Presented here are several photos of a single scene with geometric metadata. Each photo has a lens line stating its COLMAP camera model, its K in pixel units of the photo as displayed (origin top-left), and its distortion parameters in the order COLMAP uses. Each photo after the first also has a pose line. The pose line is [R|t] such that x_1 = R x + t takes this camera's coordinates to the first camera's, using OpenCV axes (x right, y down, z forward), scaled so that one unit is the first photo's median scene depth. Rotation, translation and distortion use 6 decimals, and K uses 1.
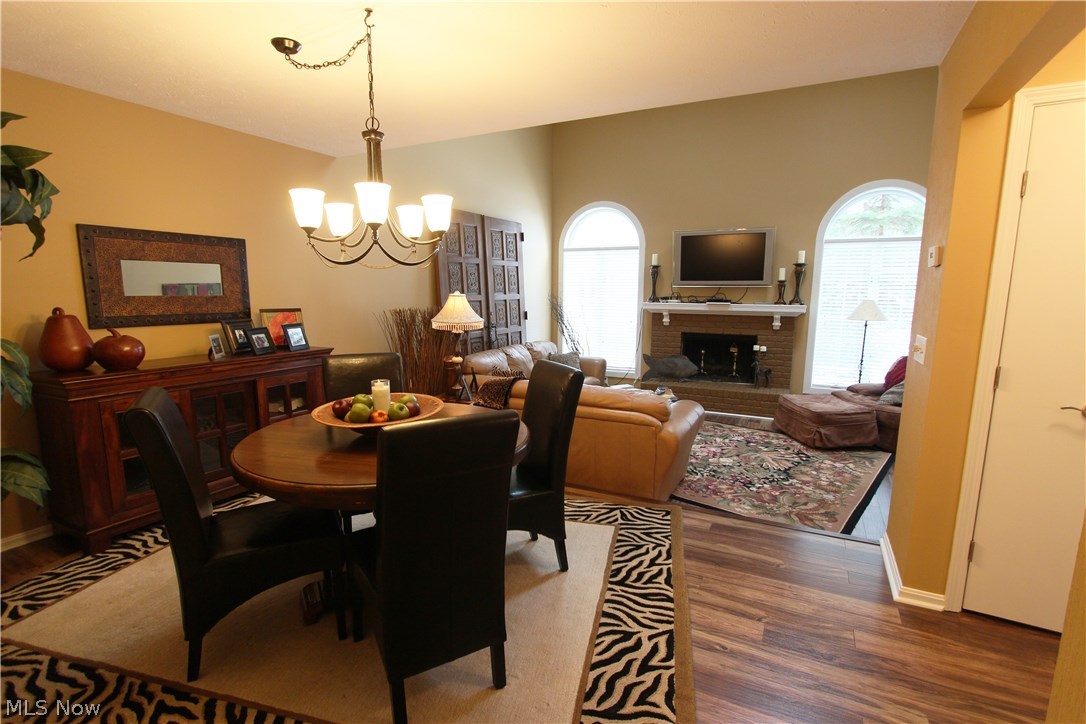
lens RADIAL K [[508.2, 0, 544.9], [0, 508.2, 371.5], [0, 0, 1]] dist [-0.006557, -0.000566]
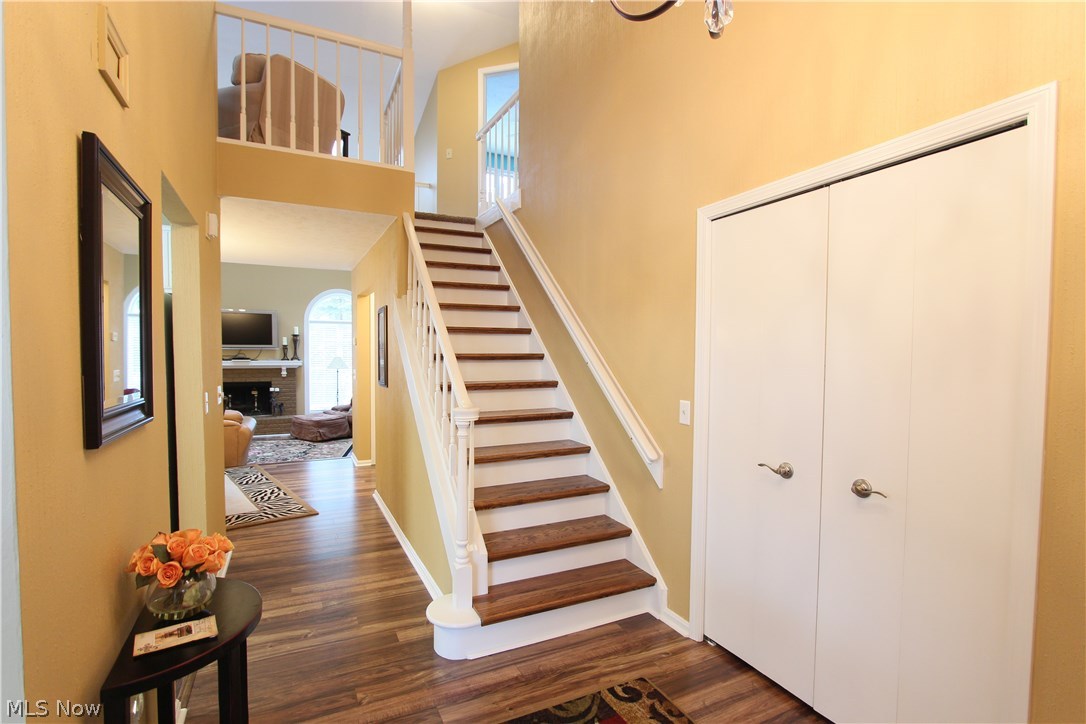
lens RADIAL K [[508.2, 0, 541.5], [0, 508.2, 366.1], [0, 0, 1]] dist [-0.006557, -0.000566]
pose [[0.587040, -0.024537, 0.809186, -0.328726], [0.128416, 0.989708, -0.063152, 0.082834], [-0.799308, 0.140985, 0.584149, -0.522635]]
